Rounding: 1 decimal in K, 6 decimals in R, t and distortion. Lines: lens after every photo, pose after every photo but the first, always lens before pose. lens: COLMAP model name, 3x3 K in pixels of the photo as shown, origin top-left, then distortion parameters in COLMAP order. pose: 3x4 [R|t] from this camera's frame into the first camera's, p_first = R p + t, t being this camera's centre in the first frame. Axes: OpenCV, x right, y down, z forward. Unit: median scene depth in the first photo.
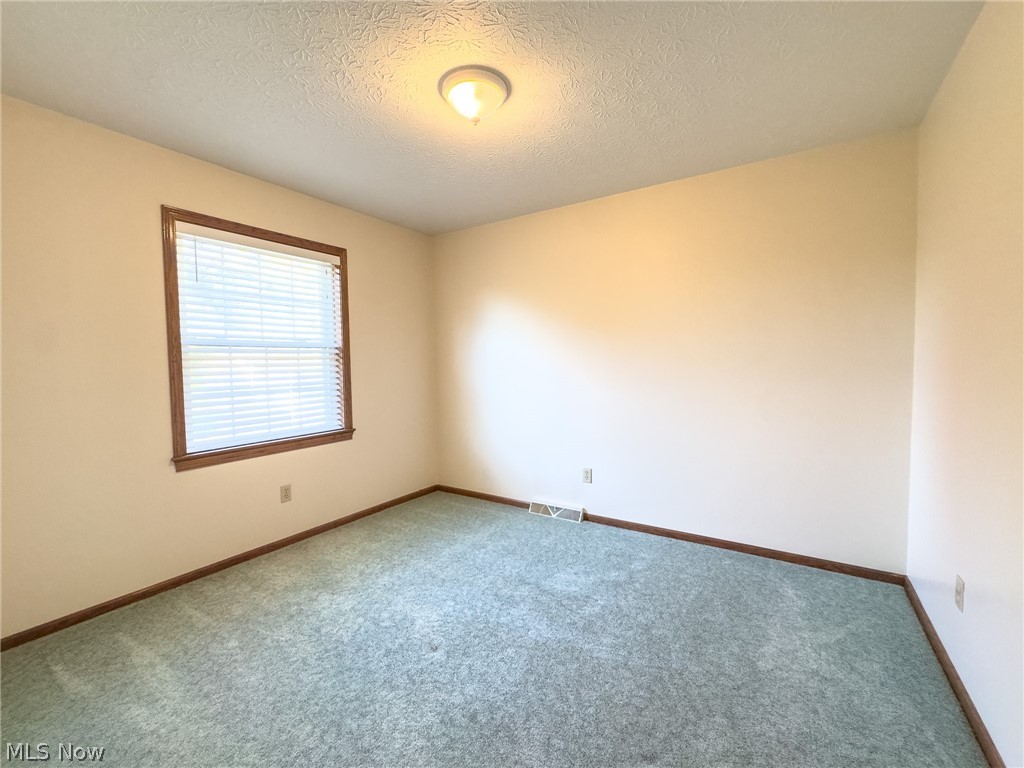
lens RADIAL K [[409.3, 0, 512.0], [0, 409.3, 384.0], [0, 0, 1]] dist [-0.002634, -0.000081]
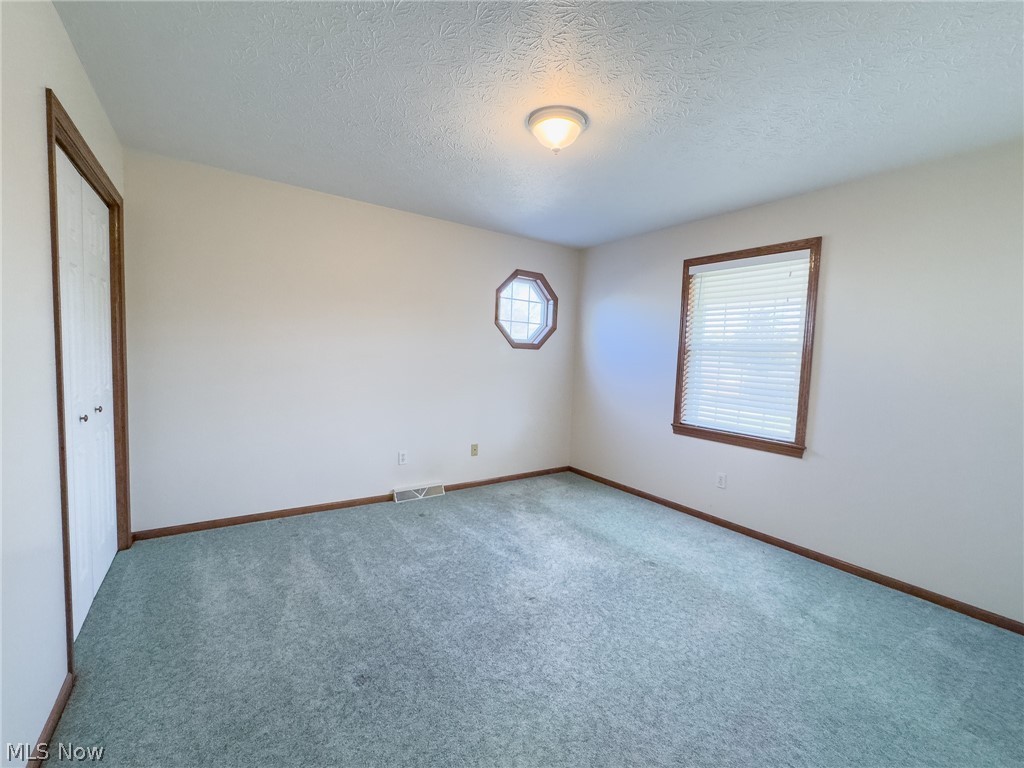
lens RADIAL K [[409.3, 0, 512.0], [0, 409.3, 384.0], [0, 0, 1]] dist [-0.002634, -0.000081]
pose [[-0.353845, 0.071847, -0.932541, 0.825732], [-0.081370, 0.990900, 0.107218, -0.082081], [0.931758, 0.113819, -0.344779, 0.939904]]
